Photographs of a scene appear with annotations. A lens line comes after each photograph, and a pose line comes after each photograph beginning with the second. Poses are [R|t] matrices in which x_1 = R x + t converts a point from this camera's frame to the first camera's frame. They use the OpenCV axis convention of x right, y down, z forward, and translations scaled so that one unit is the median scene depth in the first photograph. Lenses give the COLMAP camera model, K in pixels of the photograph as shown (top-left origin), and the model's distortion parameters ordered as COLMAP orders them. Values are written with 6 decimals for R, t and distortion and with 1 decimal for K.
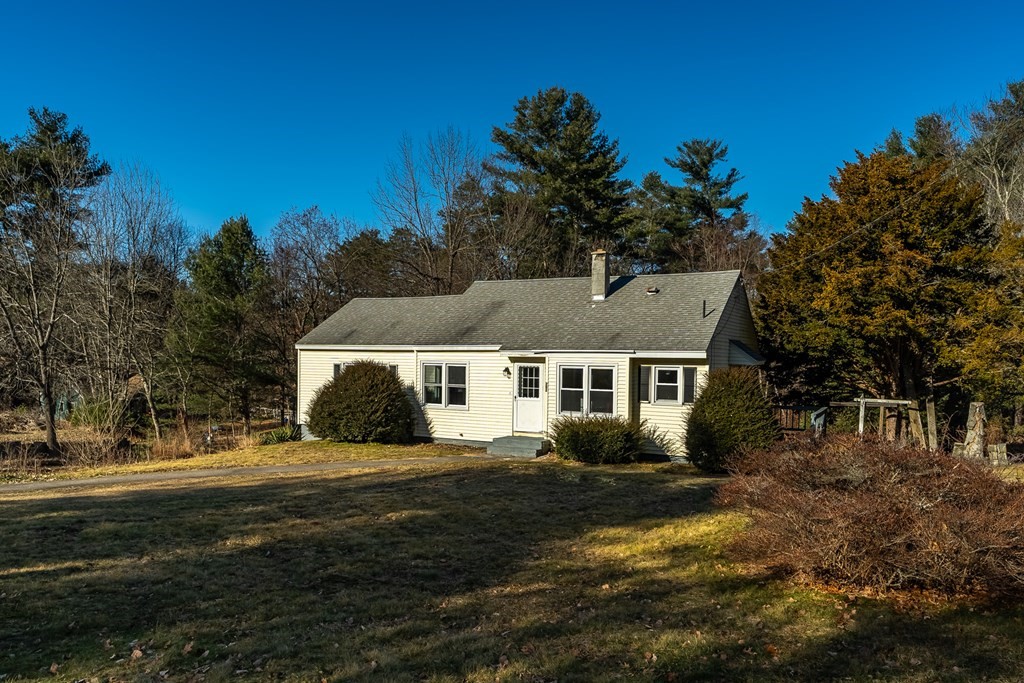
lens RADIAL K [[687.8, 0, 511.7], [0, 687.8, 342.9], [0, 0, 1]] dist [-0.008845, -0.001189]
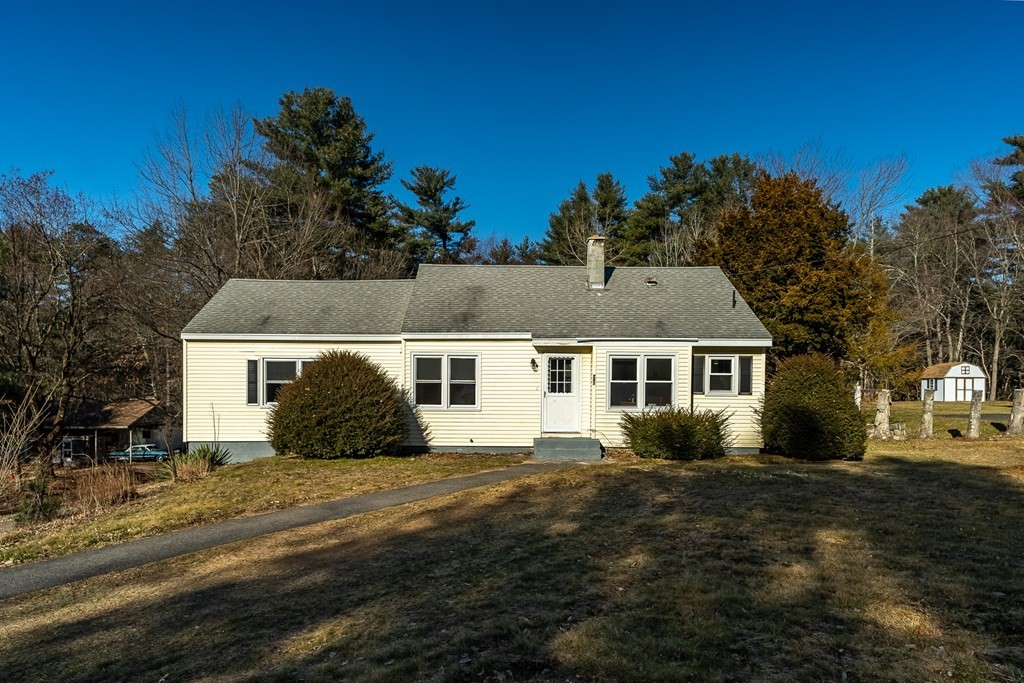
lens RADIAL K [[639.6, 0, 509.2], [0, 639.6, 351.4], [0, 0, 1]] dist [-0.004582, -0.000798]
pose [[0.888657, 0.008753, 0.458489, -0.404335], [-0.004608, 0.999938, -0.010159, 0.034702], [-0.458550, 0.006915, 0.888642, 0.301355]]
